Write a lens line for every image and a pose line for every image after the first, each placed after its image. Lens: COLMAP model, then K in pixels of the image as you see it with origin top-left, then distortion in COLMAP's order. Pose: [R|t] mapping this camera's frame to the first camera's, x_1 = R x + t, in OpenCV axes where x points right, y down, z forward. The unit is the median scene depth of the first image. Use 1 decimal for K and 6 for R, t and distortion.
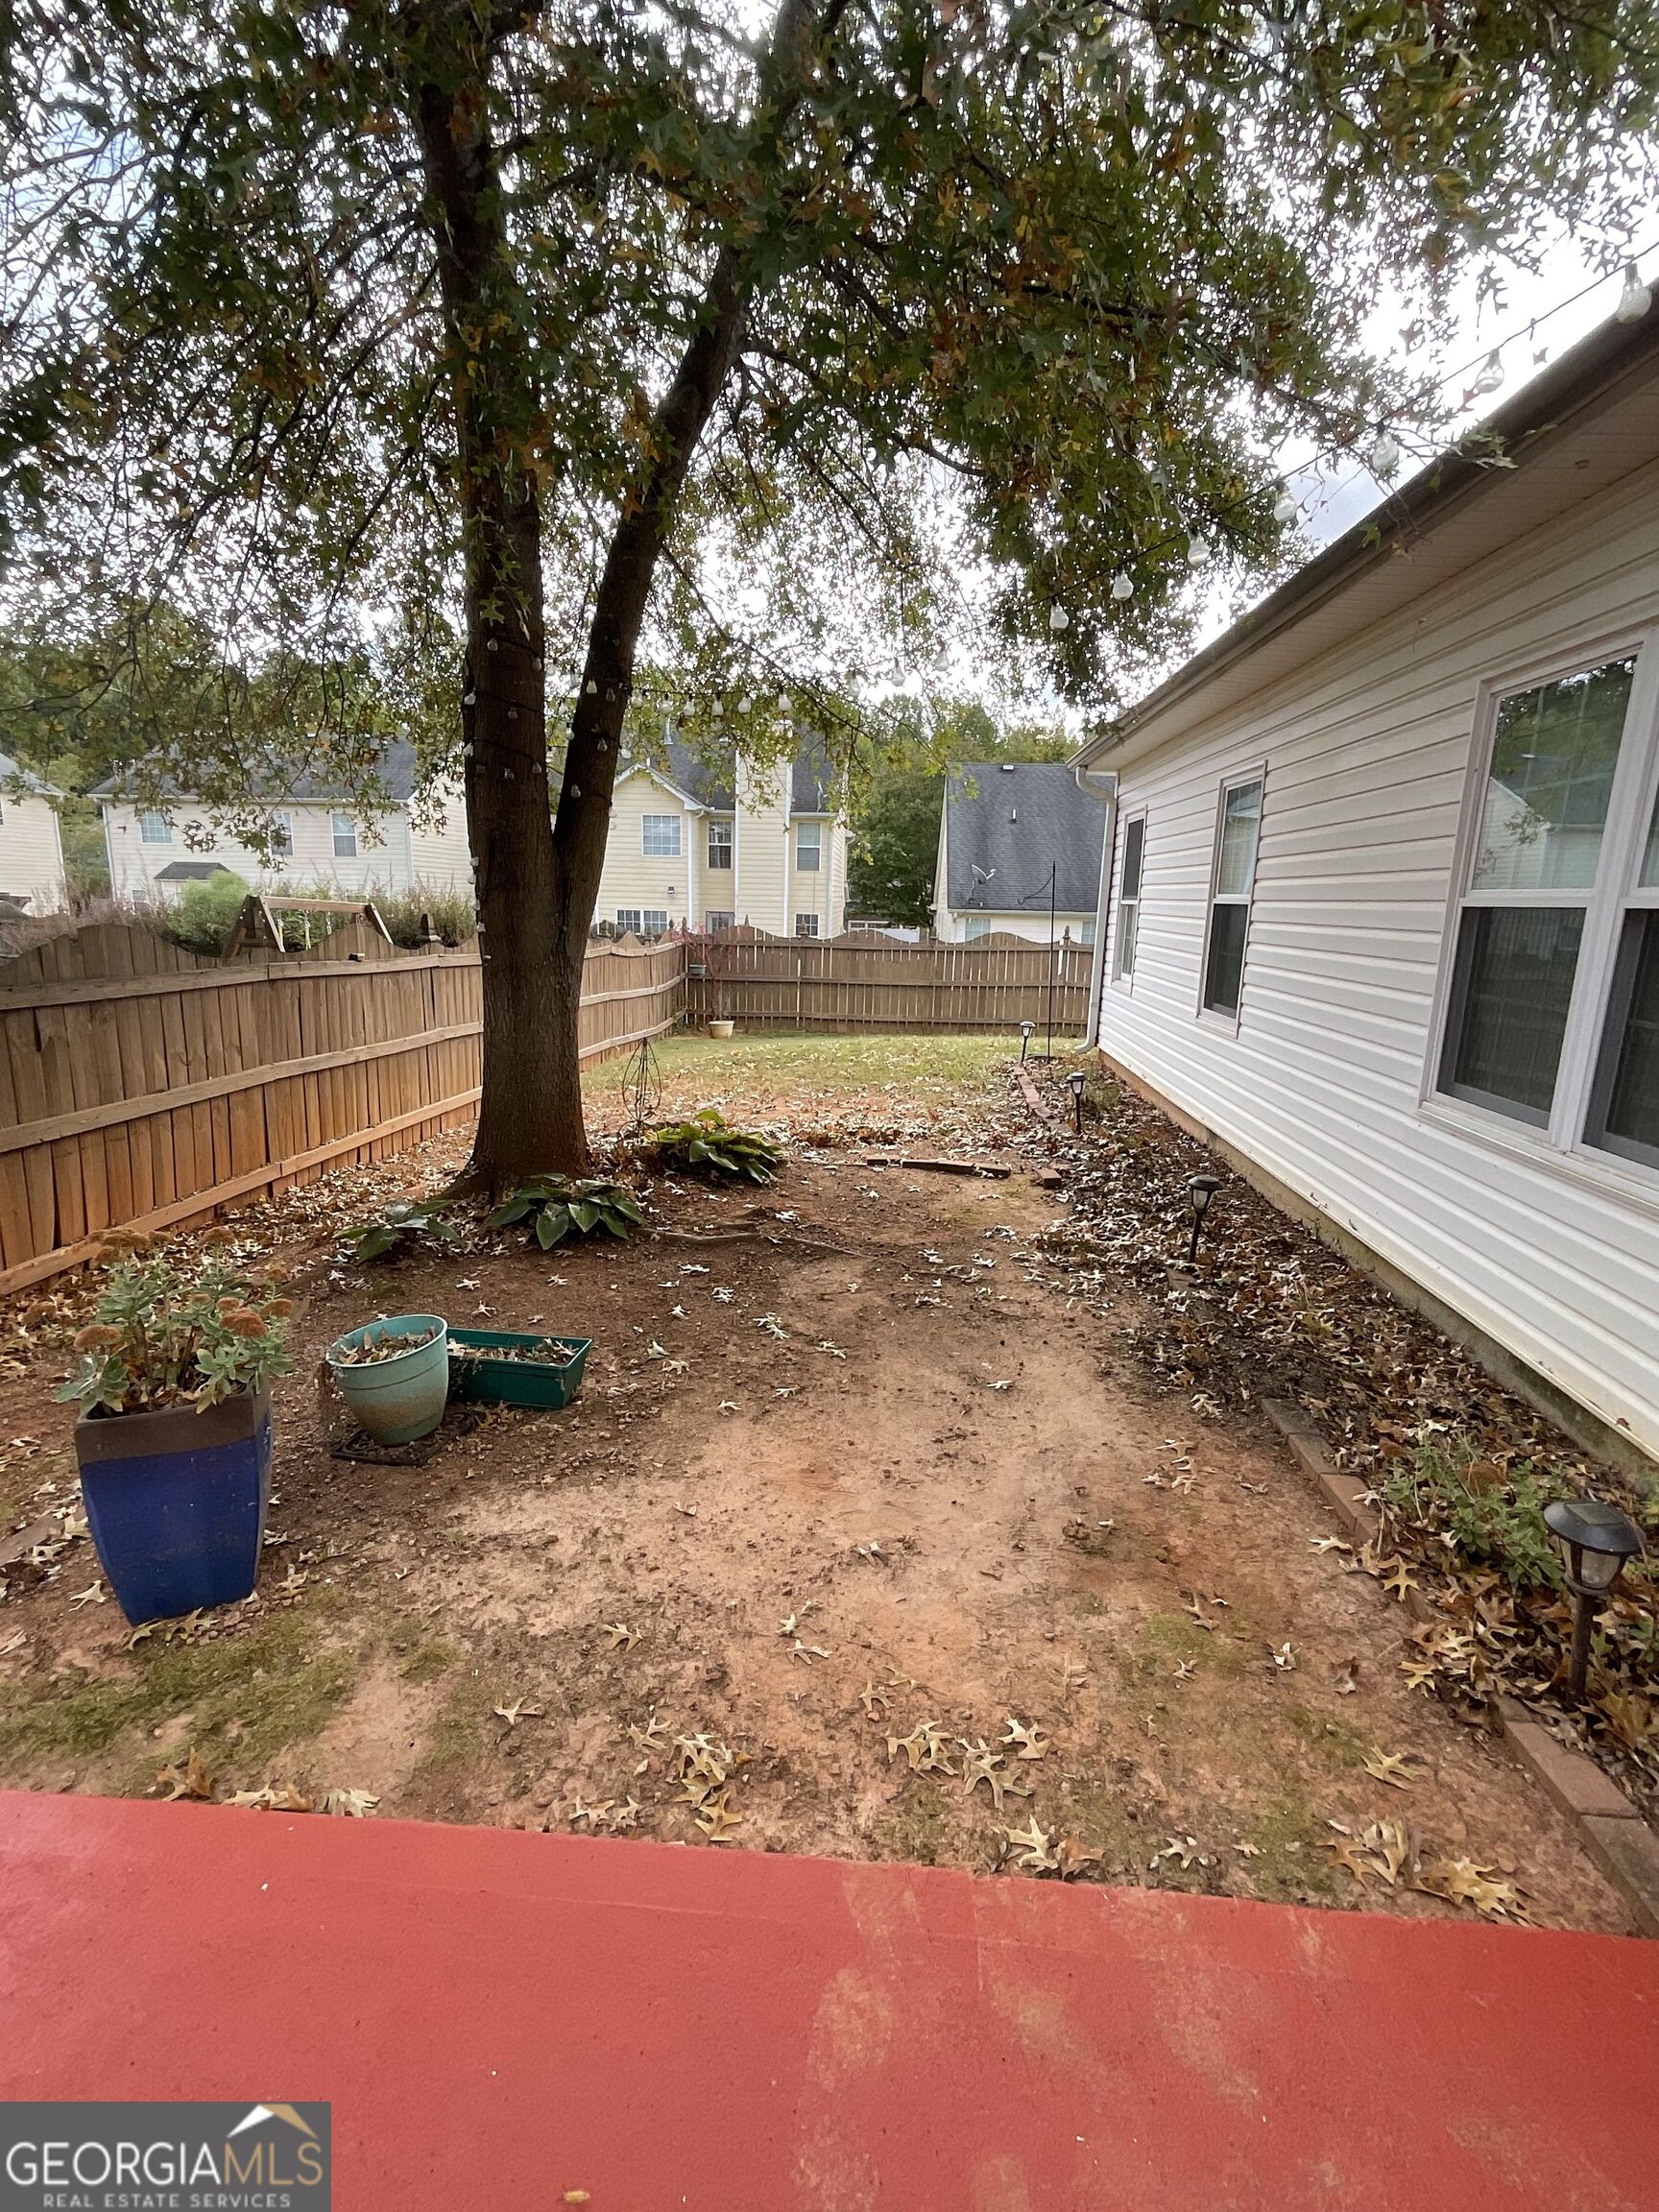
lens RADIAL K [[986.9, 0, 814.7], [0, 986.9, 1105.4], [0, 0, 1]] dist [-0.001807, -0.000721]
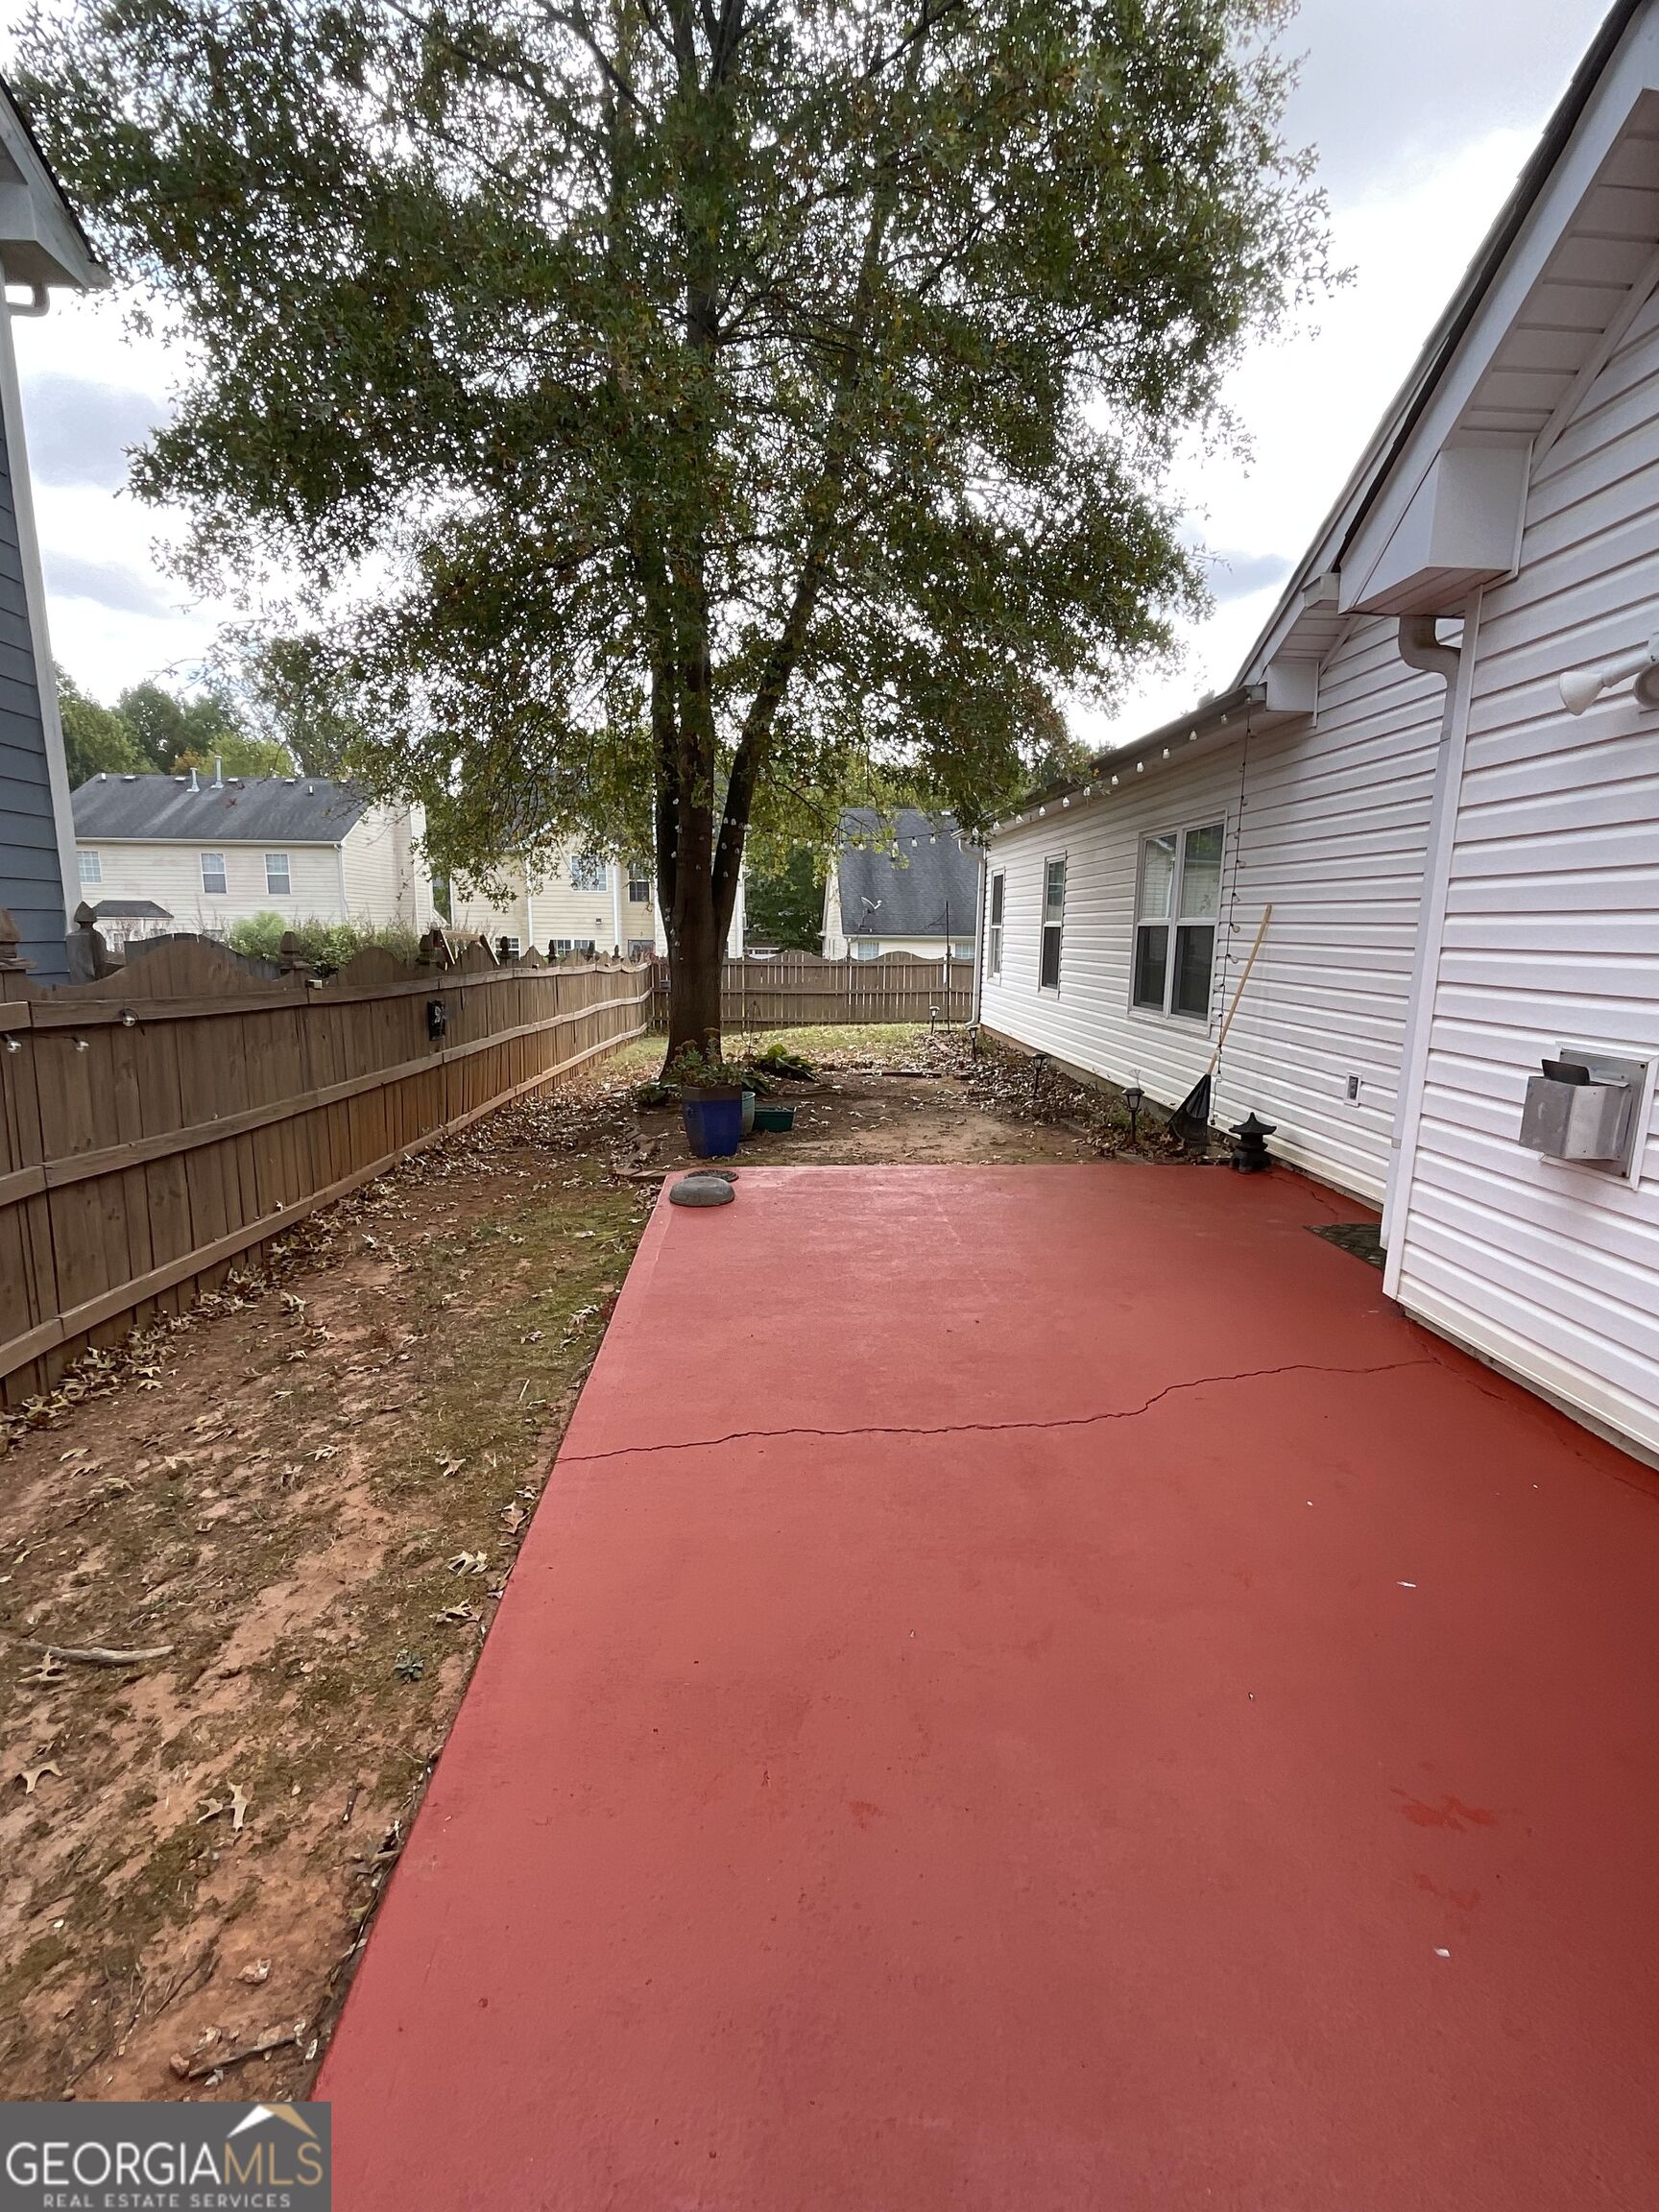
lens RADIAL K [[986.9, 0, 814.7], [0, 986.9, 1105.4], [0, 0, 1]] dist [-0.001807, -0.000721]
pose [[0.991618, -0.035372, 0.124270, -0.317230], [0.038812, 0.998925, -0.025365, 0.195243], [-0.123239, 0.029975, 0.991924, -0.940555]]
